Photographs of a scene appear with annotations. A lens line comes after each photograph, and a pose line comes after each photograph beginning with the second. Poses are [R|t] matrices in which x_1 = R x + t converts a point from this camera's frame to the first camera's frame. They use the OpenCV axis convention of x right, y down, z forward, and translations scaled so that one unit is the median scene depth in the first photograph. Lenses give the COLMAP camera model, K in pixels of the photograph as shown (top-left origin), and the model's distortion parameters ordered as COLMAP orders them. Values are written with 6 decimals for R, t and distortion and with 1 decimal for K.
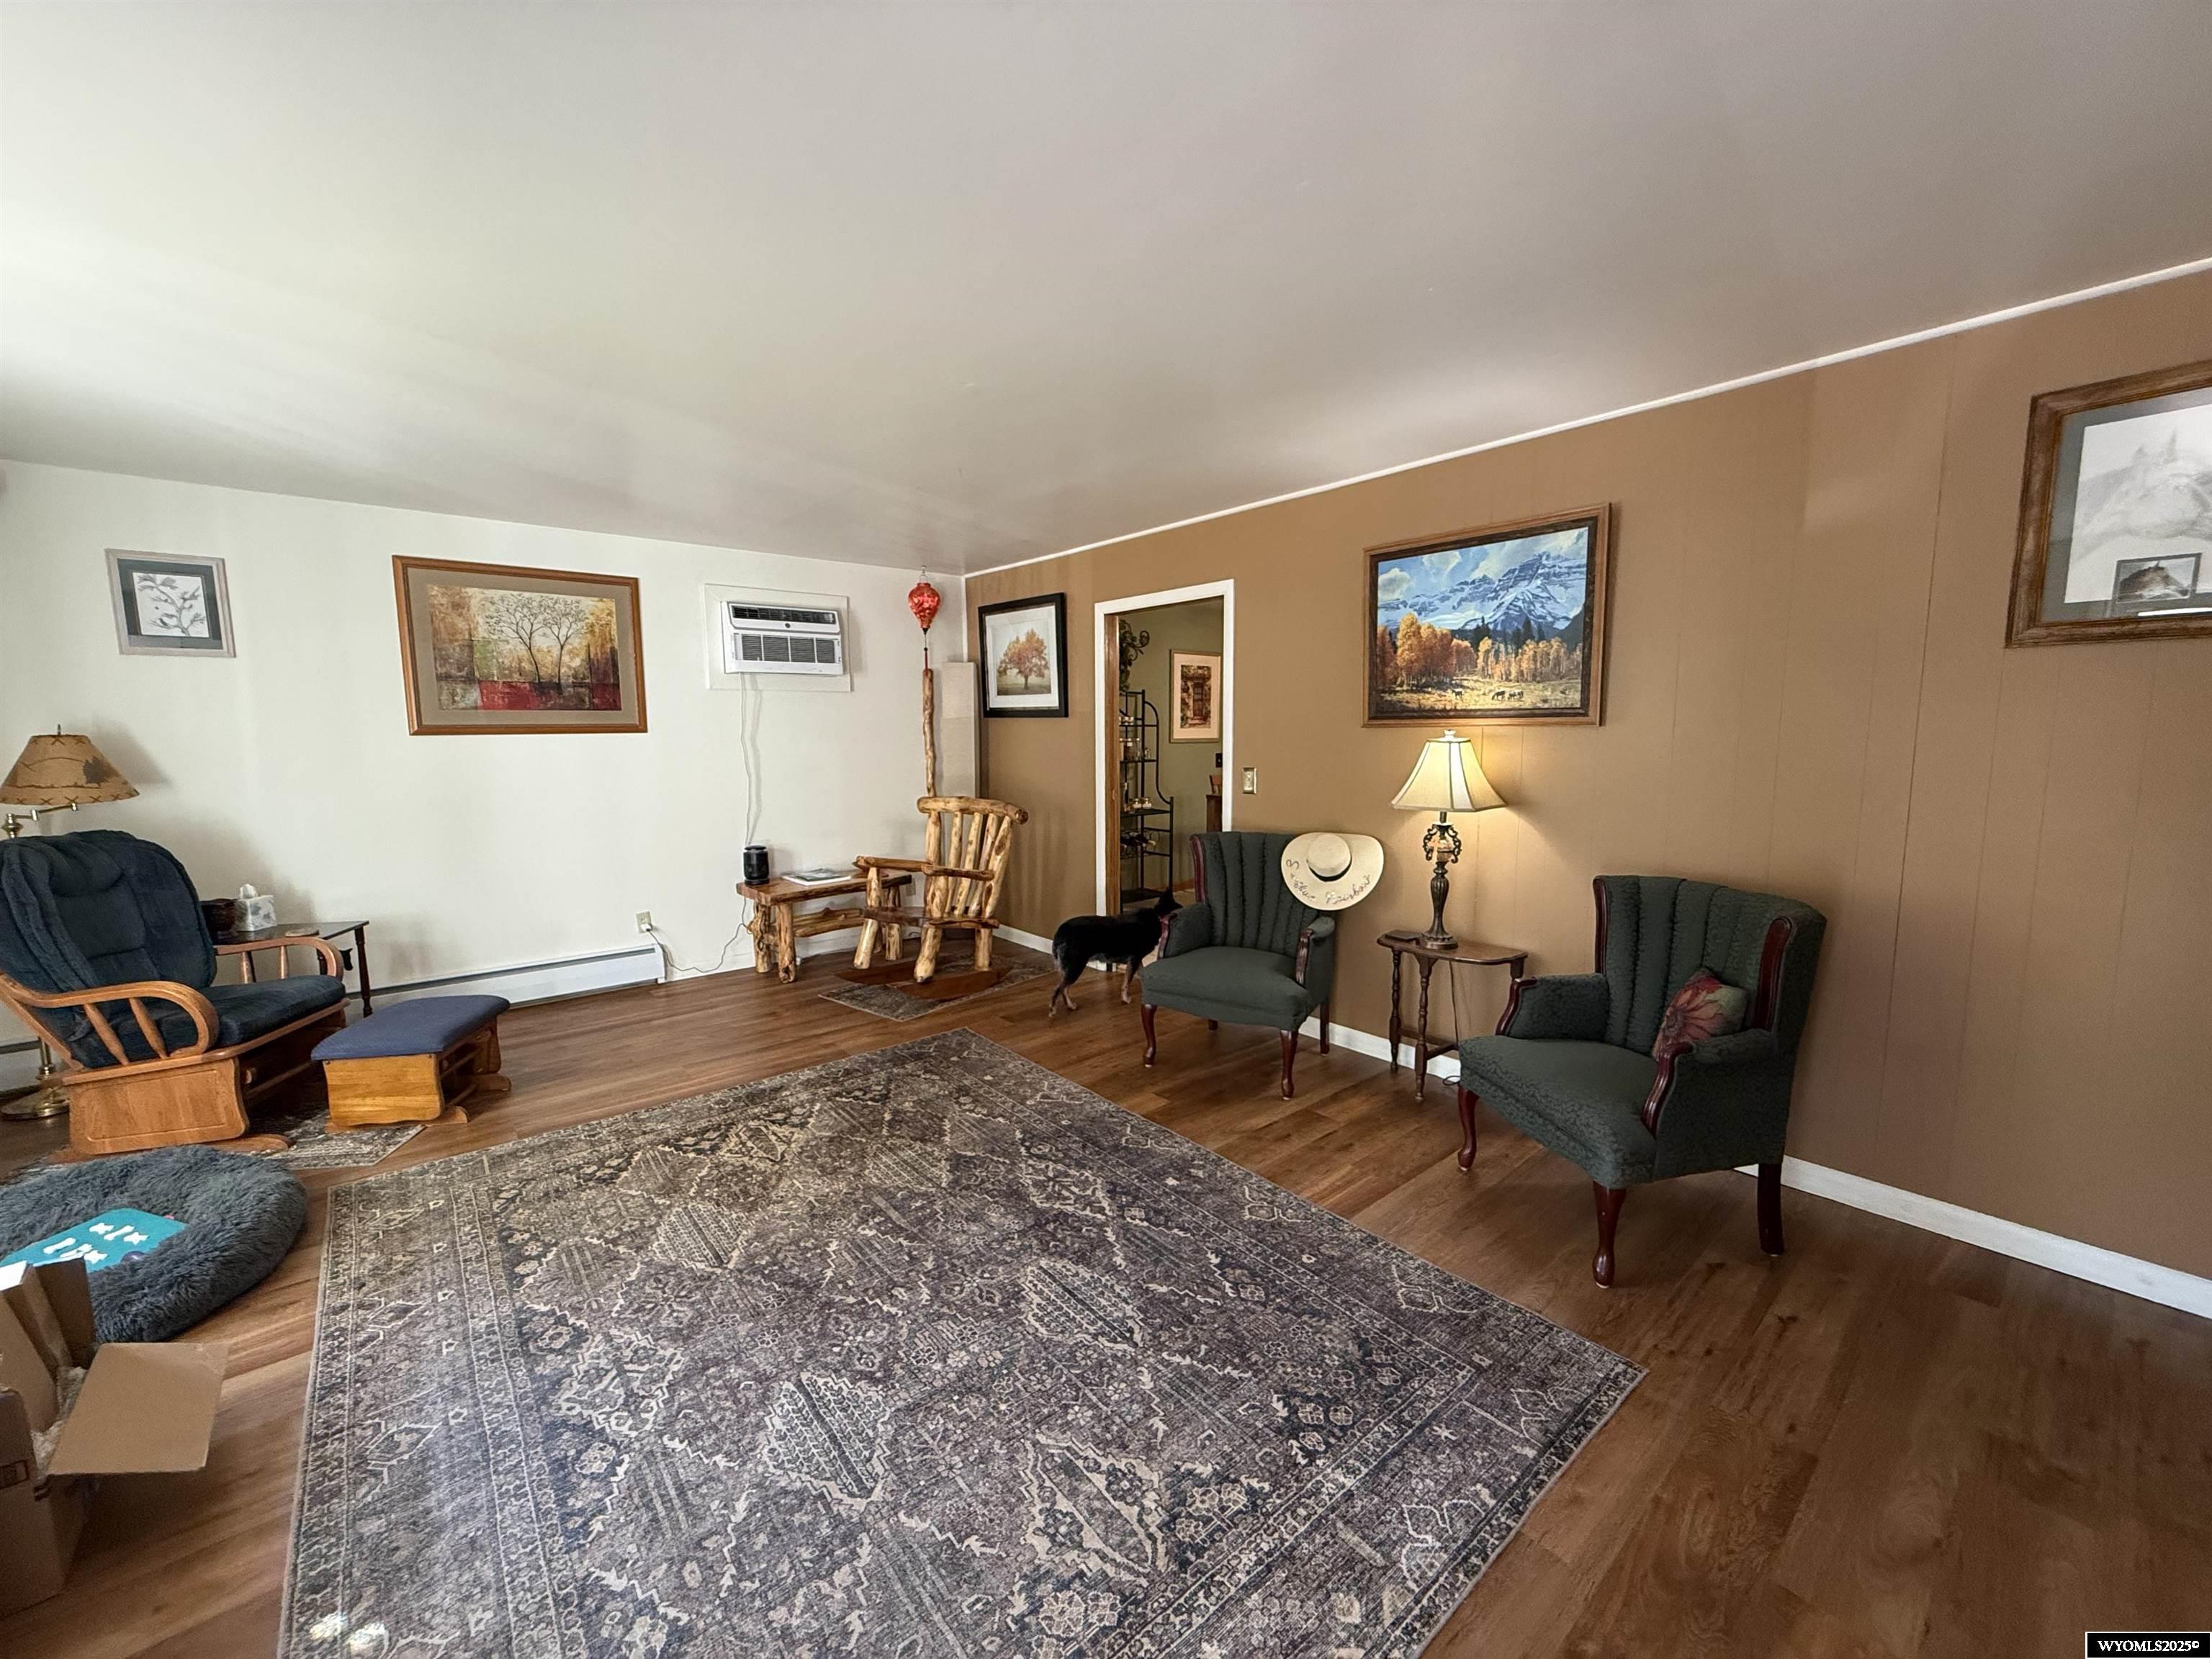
lens RADIAL K [[882.1, 0, 1098.4], [0, 882.1, 833.2], [0, 0, 1]] dist [0.002923, -0.000512]
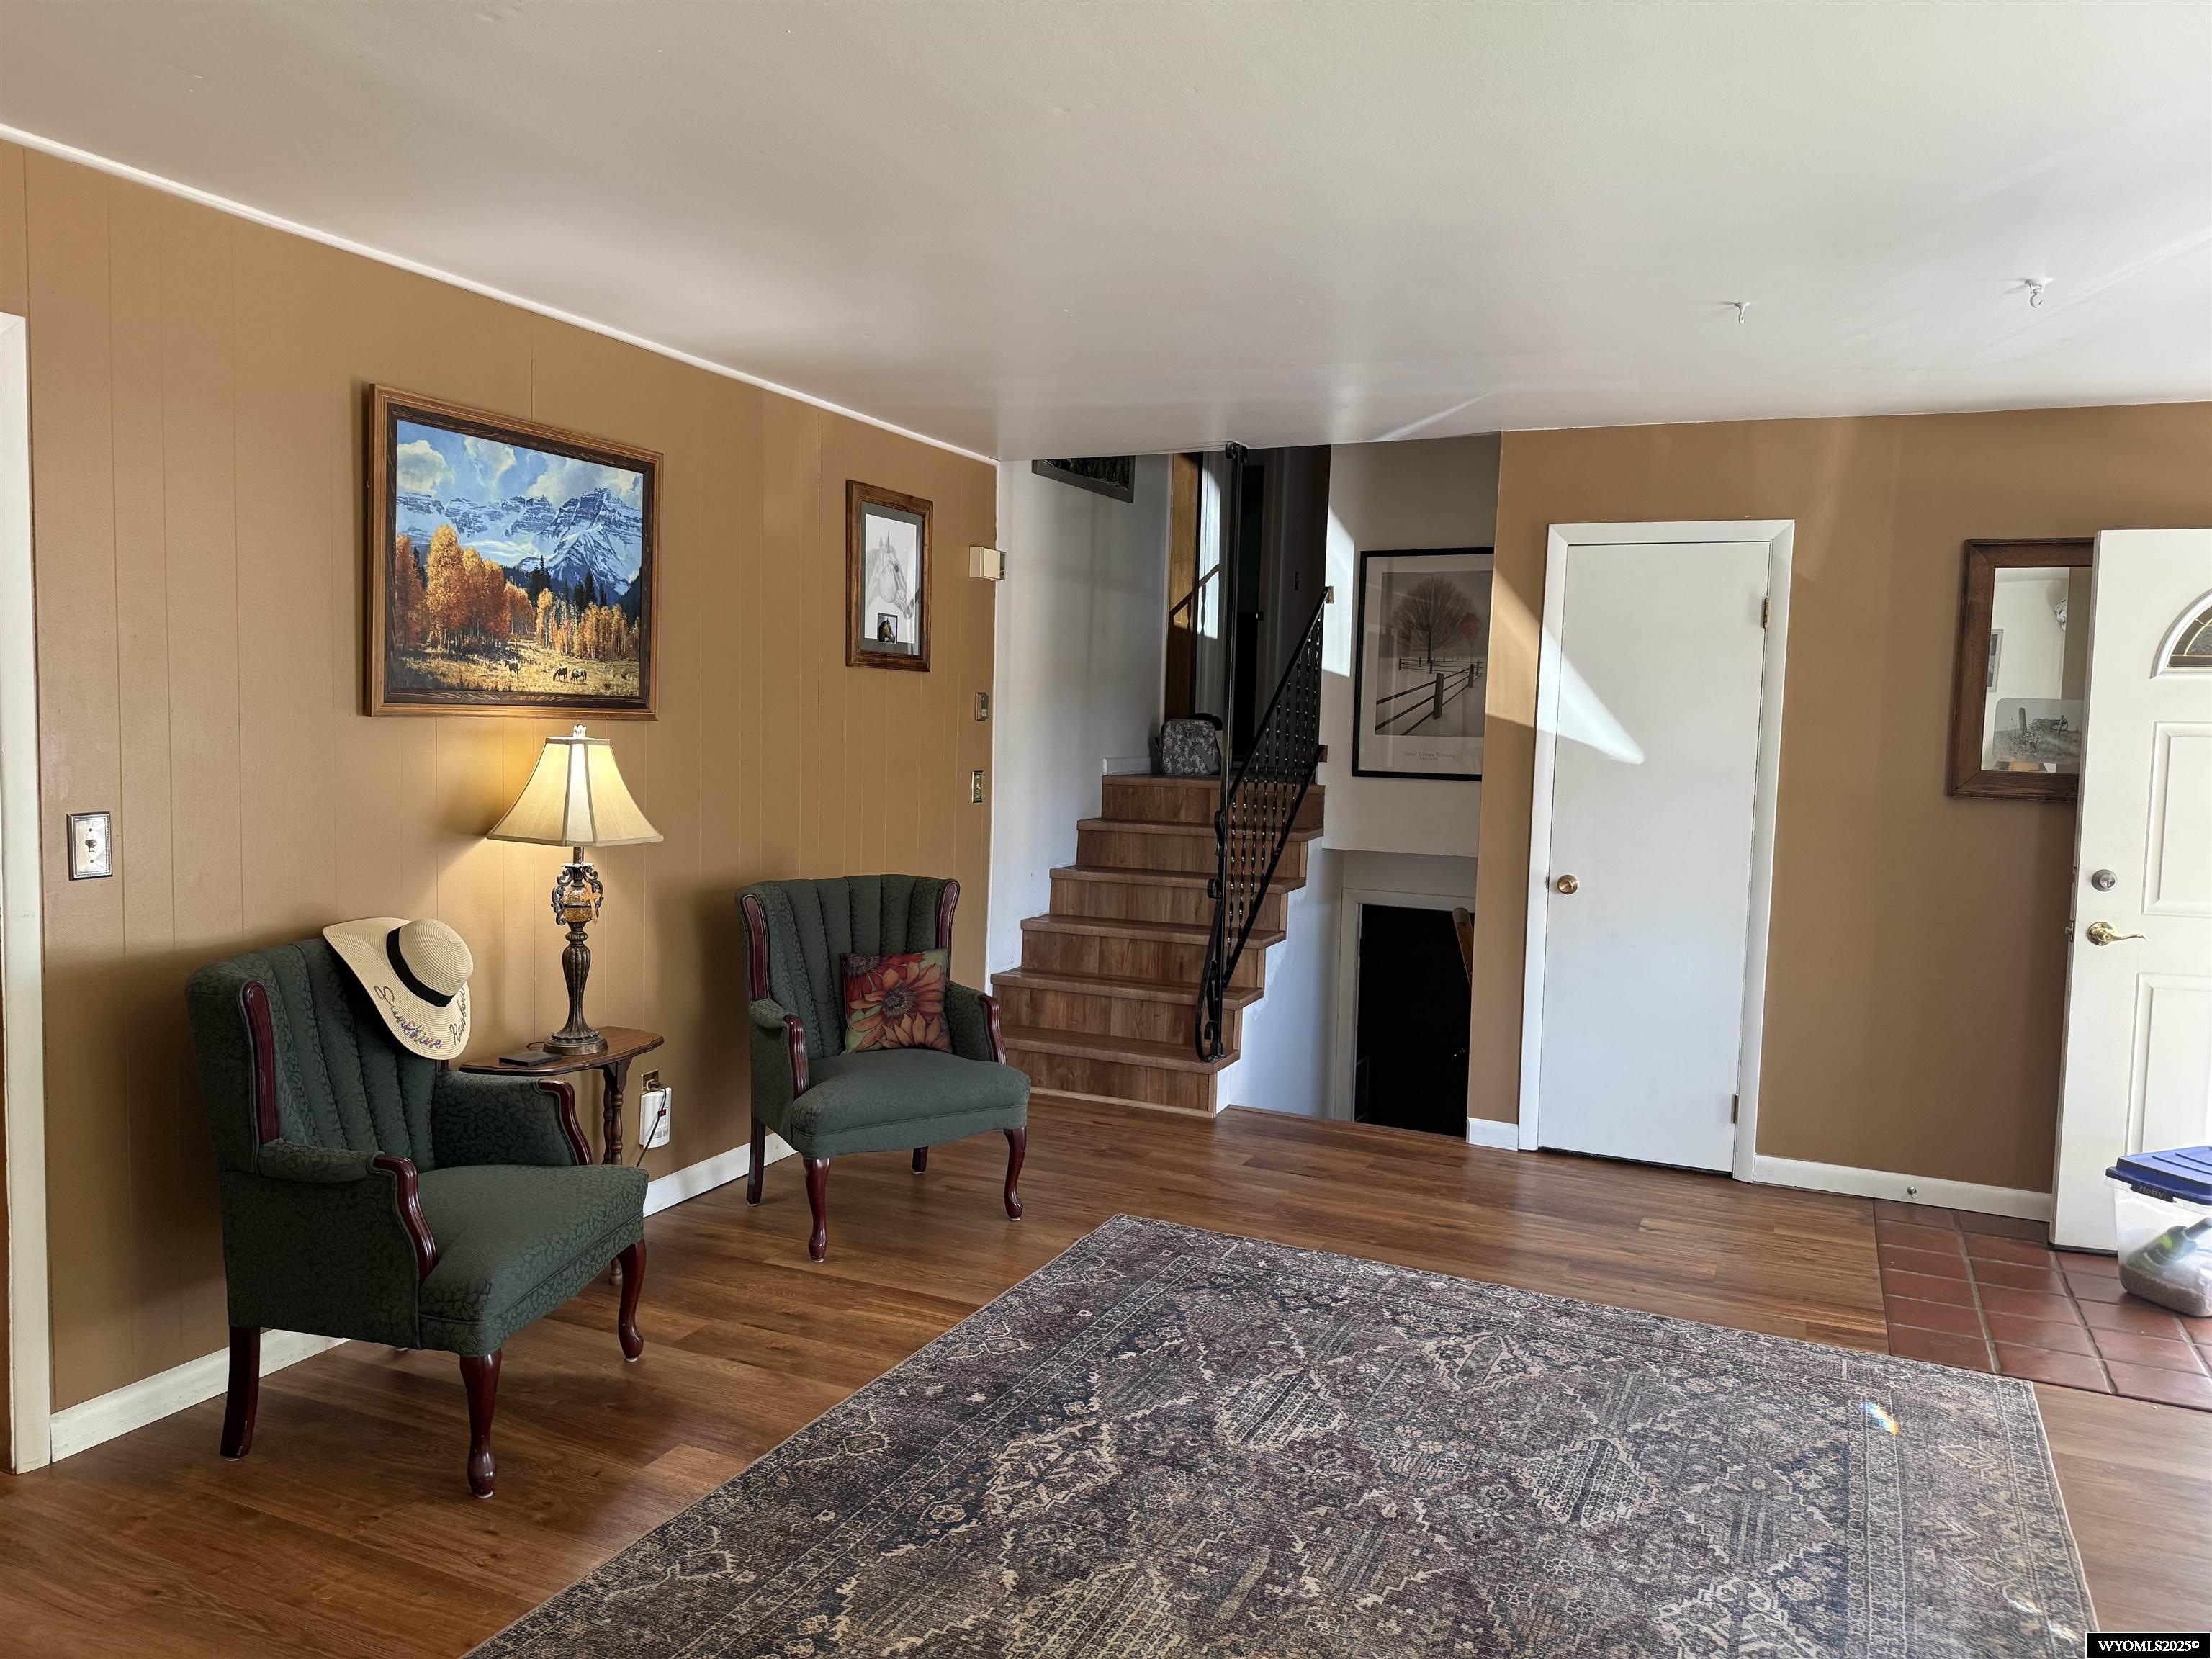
lens RADIAL K [[1556.2, 0, 1117.3], [0, 1556.2, 834.3], [0, 0, 1]] dist [0.081001, -0.114725]
pose [[-0.438798, -0.072065, 0.895691, -0.897128], [0.084159, 0.989102, 0.120810, -0.150650], [-0.894636, 0.128392, -0.427951, 1.207193]]
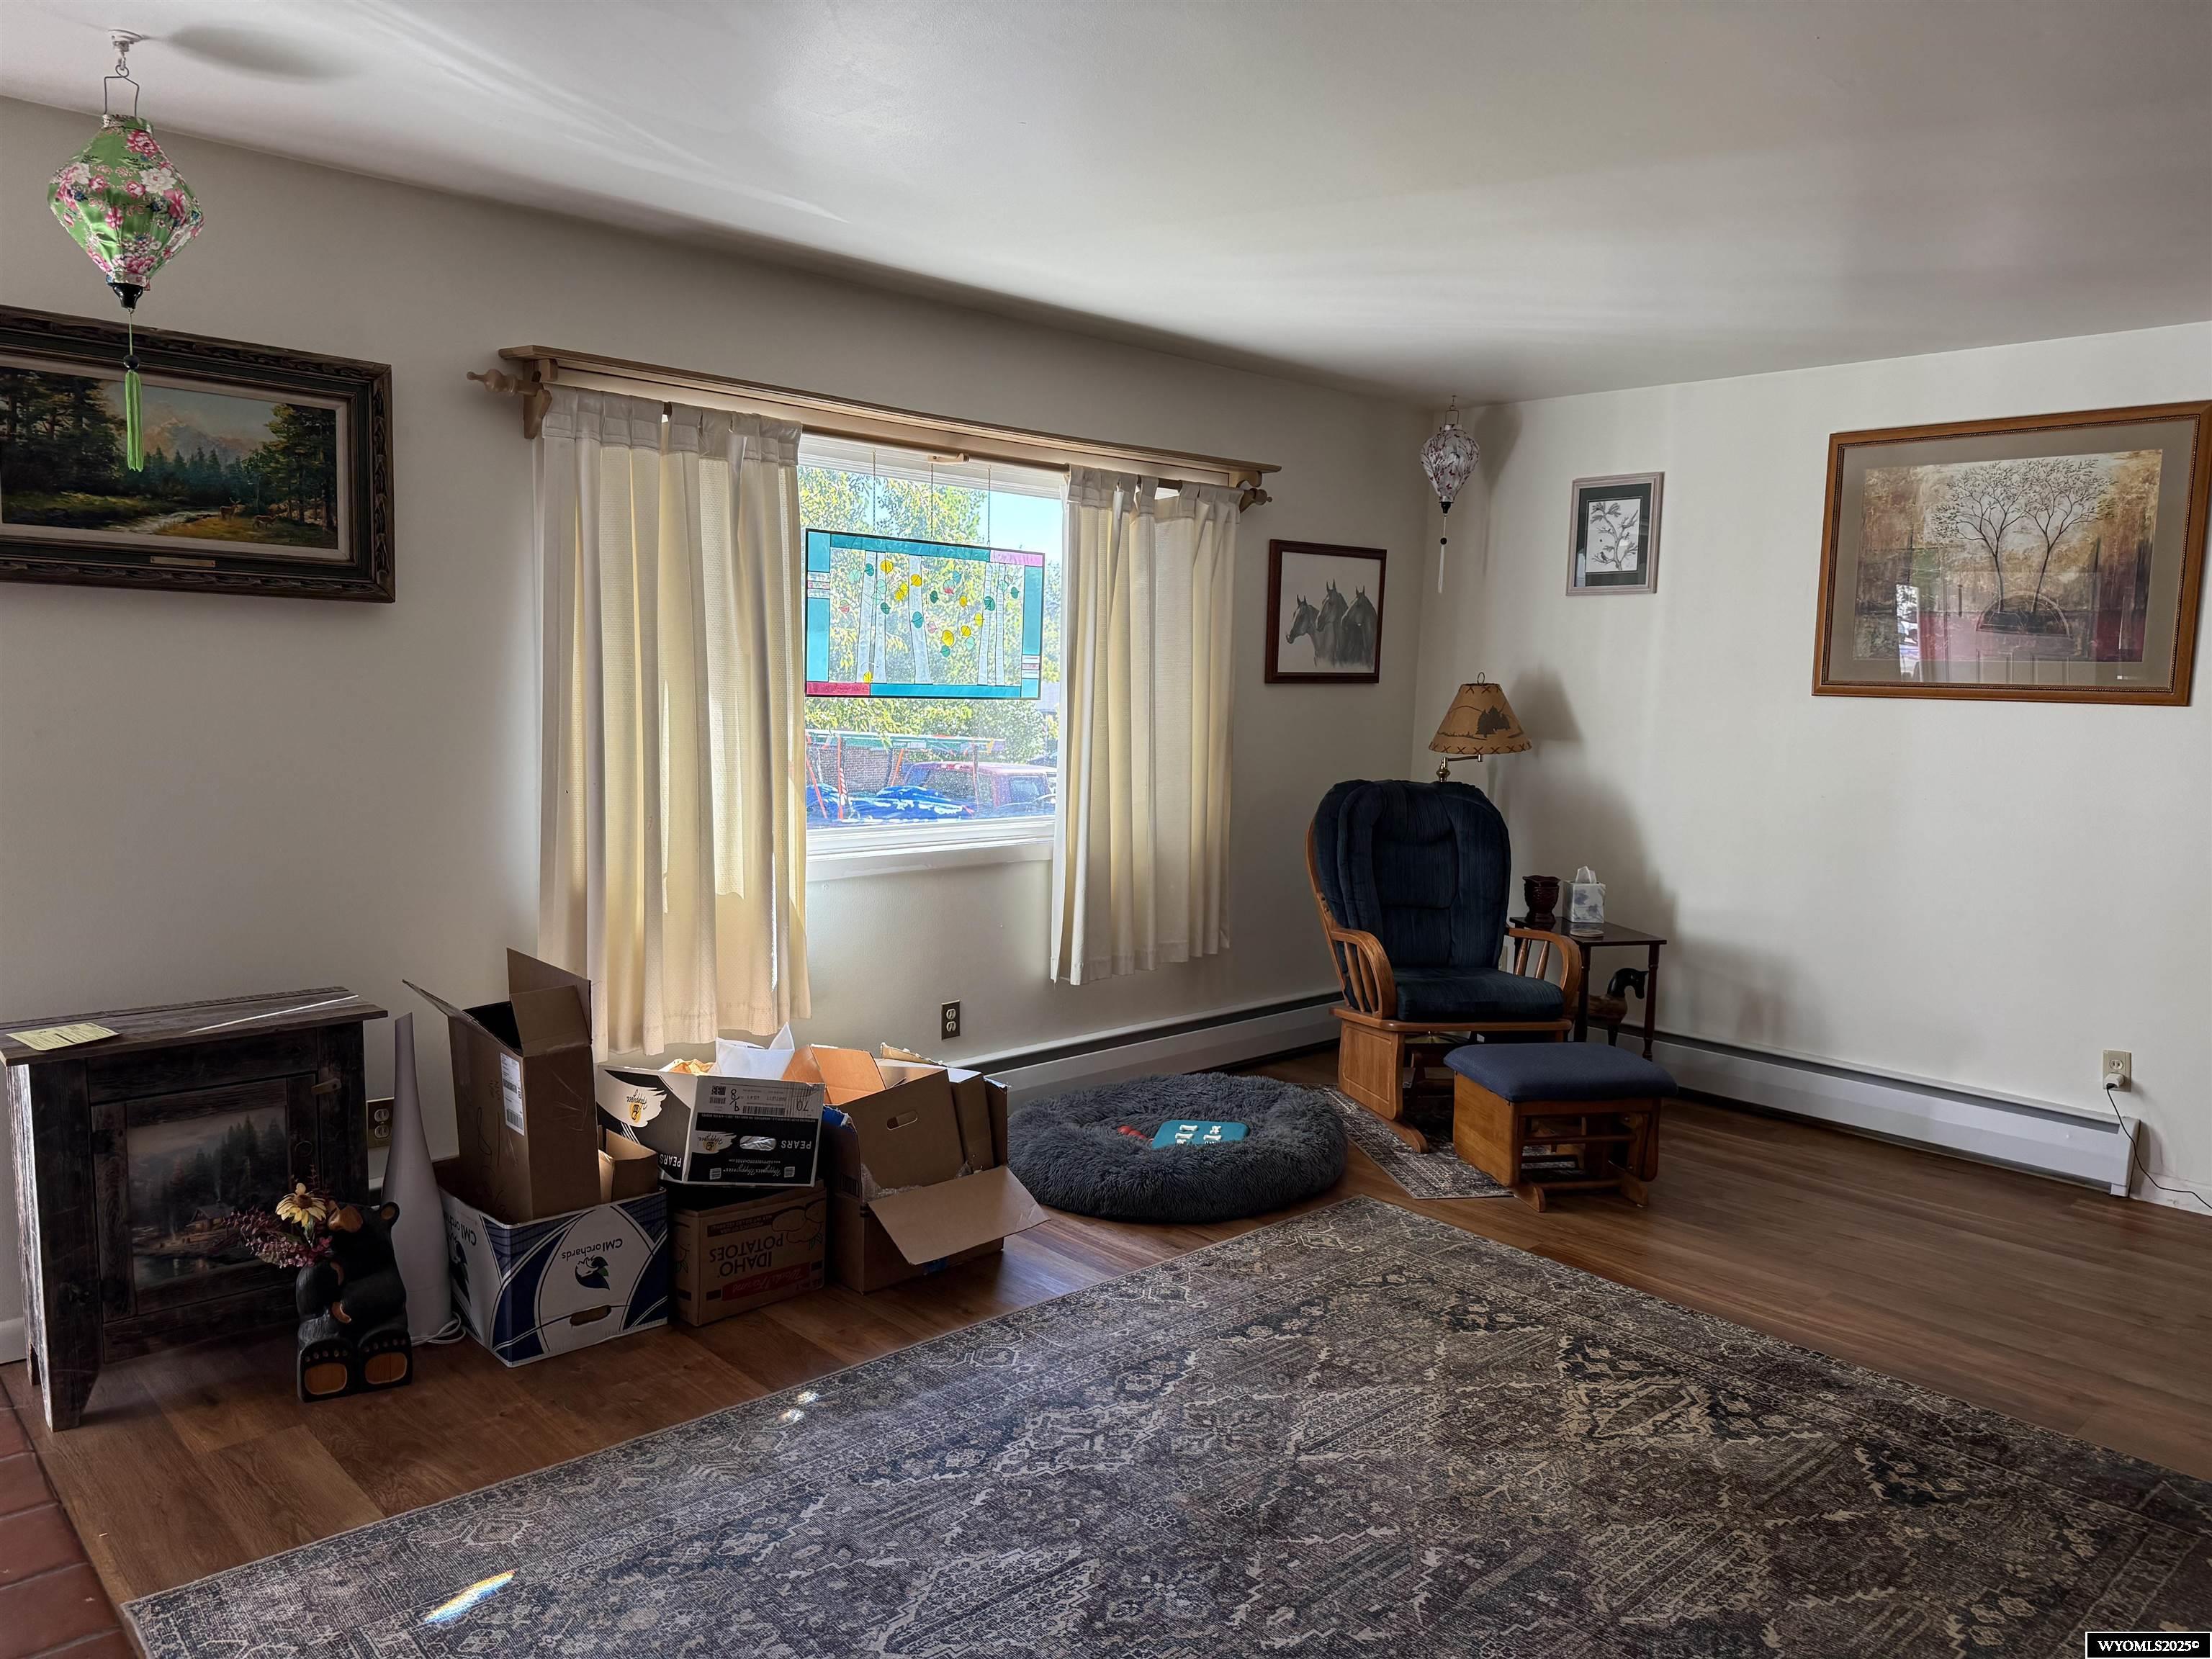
lens RADIAL K [[1556.2, 0, 1111.6], [0, 1556.2, 840.5], [0, 0, 1]] dist [0.081001, -0.114725]
pose [[0.056592, 0.116748, -0.991548, 0.550608], [-0.148064, 0.983139, 0.107308, -0.068080], [0.987357, 0.140740, 0.072924, 0.524253]]
